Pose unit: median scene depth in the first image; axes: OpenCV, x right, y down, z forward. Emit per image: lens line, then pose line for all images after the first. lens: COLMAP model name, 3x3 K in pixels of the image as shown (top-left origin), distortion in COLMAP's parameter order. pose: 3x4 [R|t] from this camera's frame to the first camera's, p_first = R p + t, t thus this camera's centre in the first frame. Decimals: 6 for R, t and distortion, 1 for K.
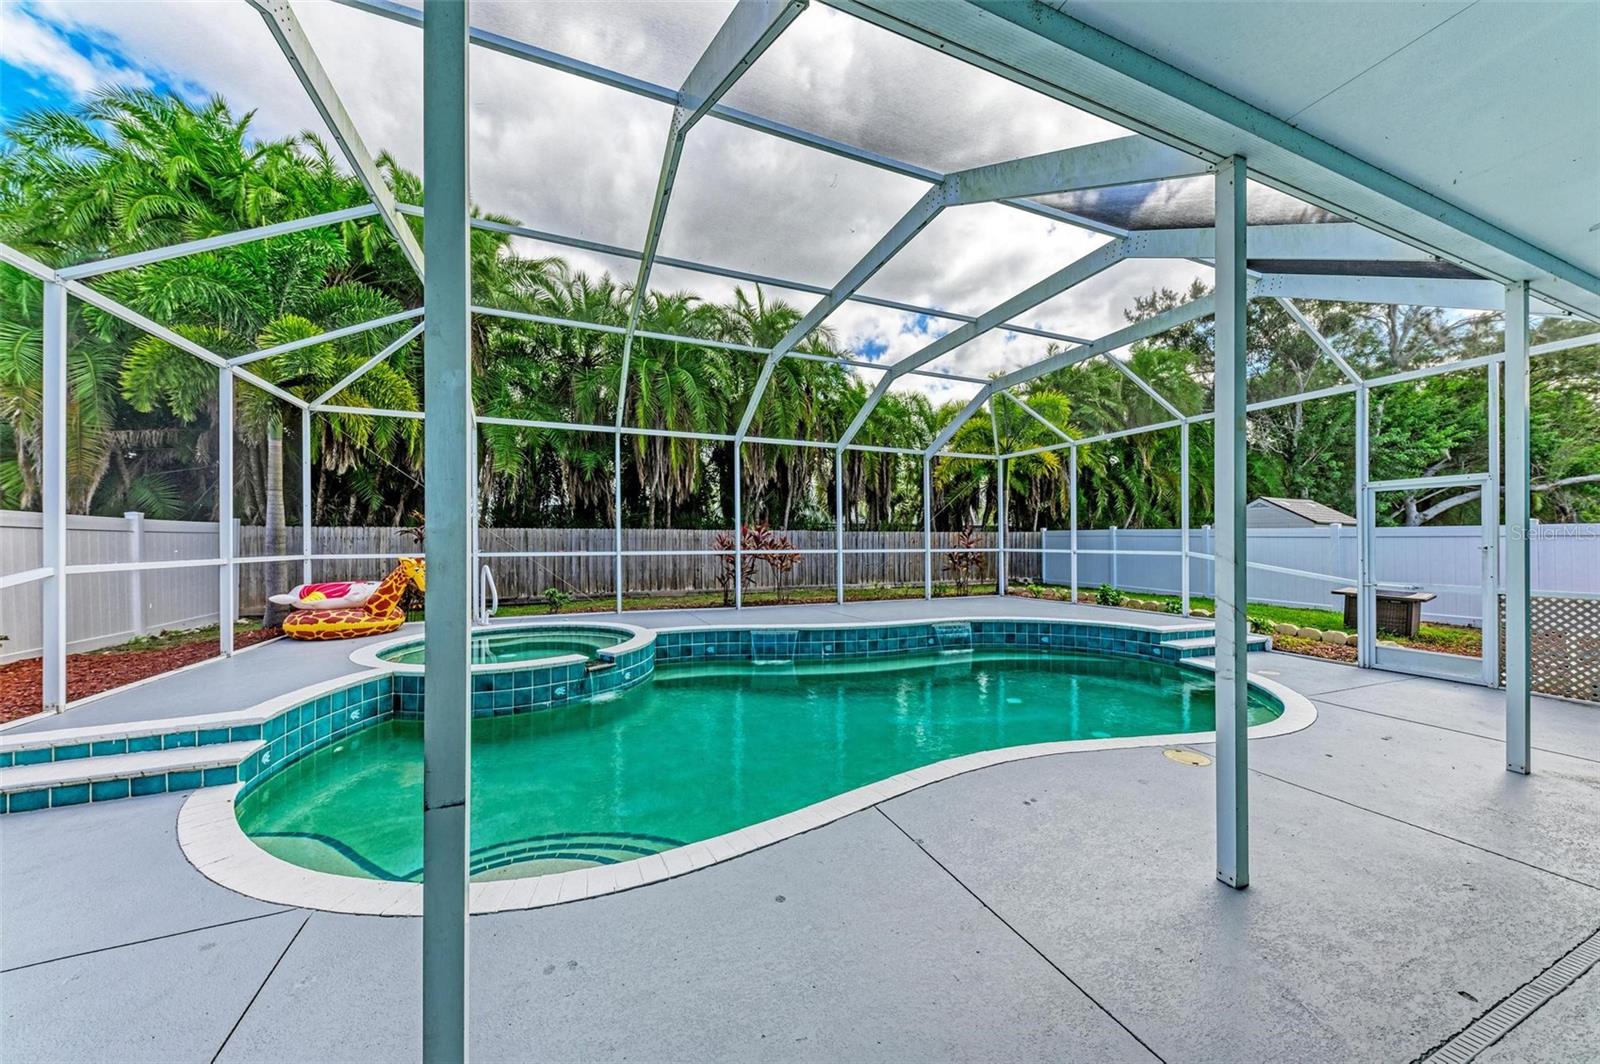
lens RADIAL K [[561.7, 0, 800.0], [0, 561.7, 532.0], [0, 0, 1]] dist [0.023407, -0.008496]
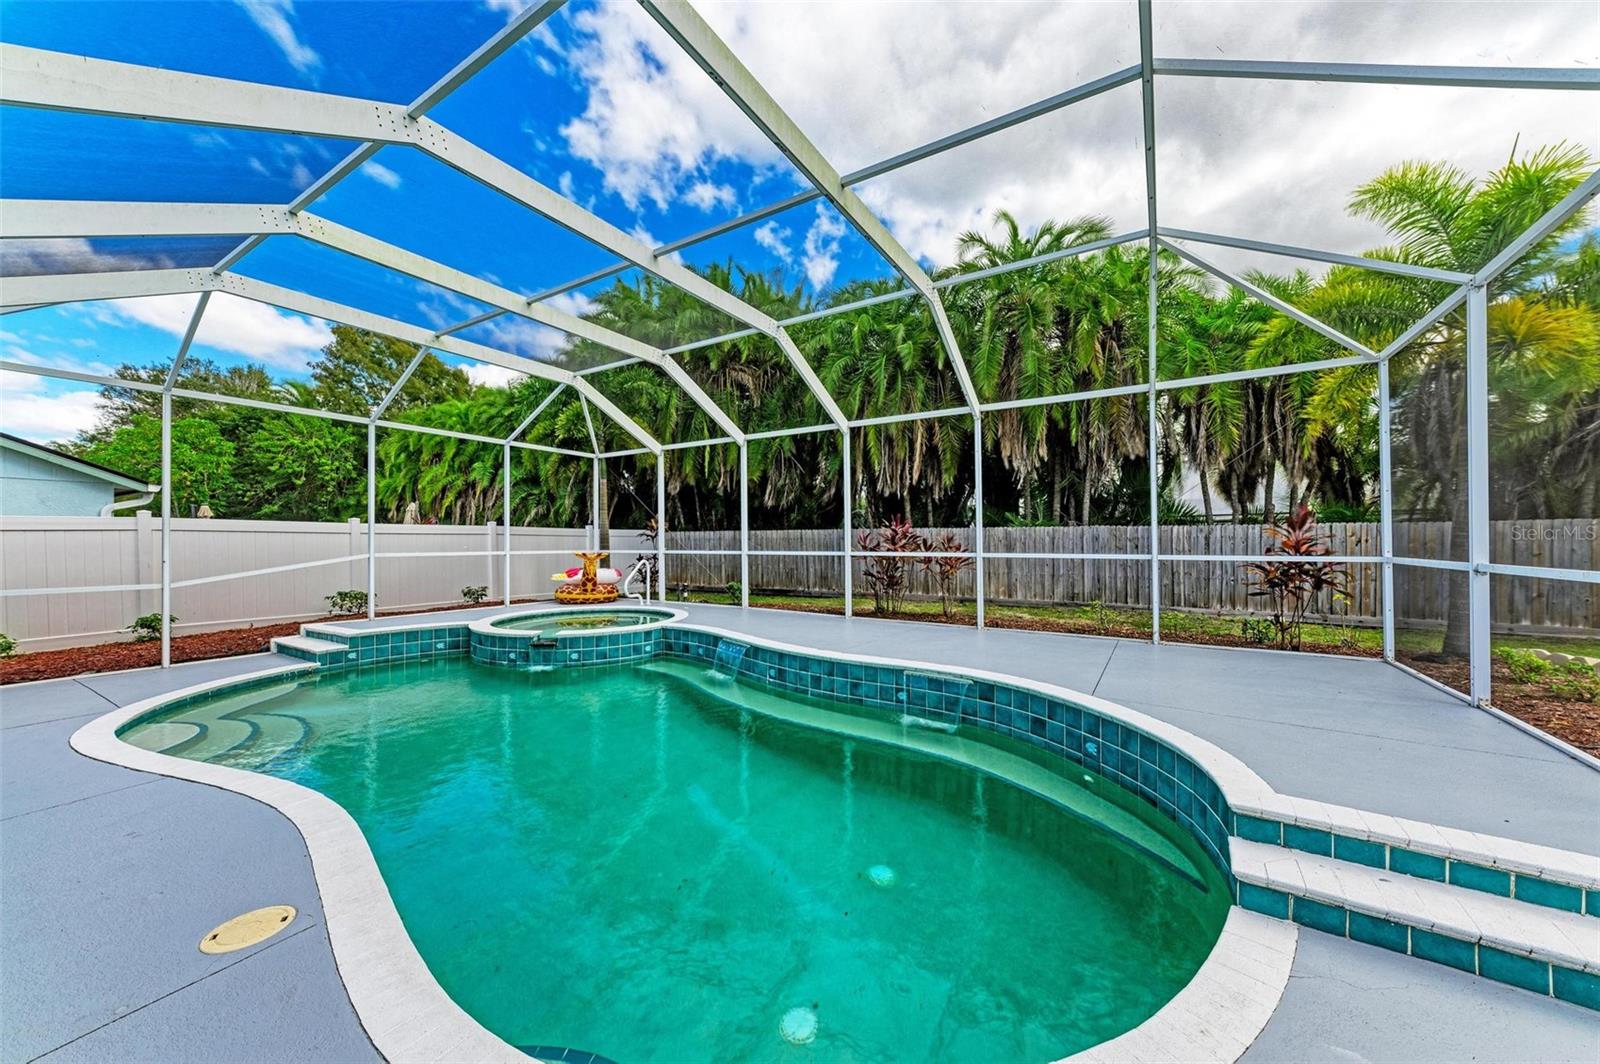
lens RADIAL K [[561.7, 0, 800.0], [0, 561.7, 532.0], [0, 0, 1]] dist [0.023407, -0.008496]
pose [[0.581793, -0.013073, -0.813232, 0.678012], [0.011933, 0.999900, -0.007537, 0.010295], [0.813249, -0.005320, 0.581891, 0.523440]]
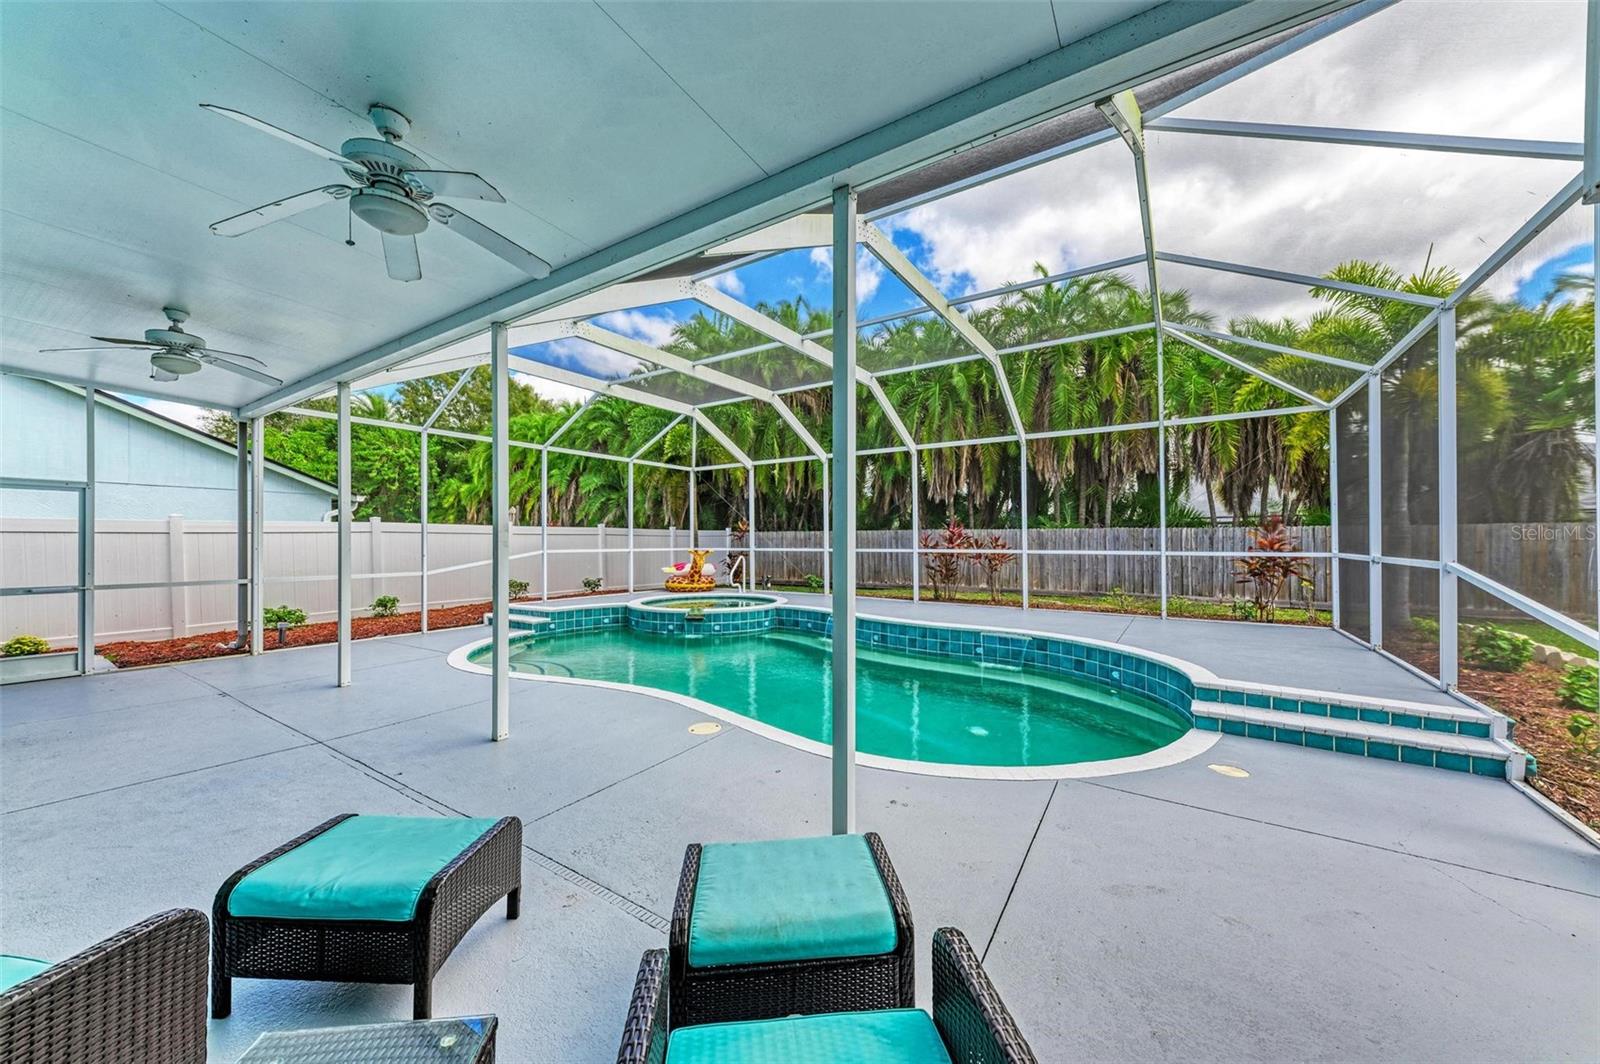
lens RADIAL K [[561.7, 0, 800.0], [0, 561.7, 532.0], [0, 0, 1]] dist [0.023407, -0.008496]
pose [[0.560908, -0.010981, -0.827806, 0.813164], [0.011770, 0.999917, -0.005288, 0.003884], [0.827795, -0.006777, 0.560990, 0.244885]]
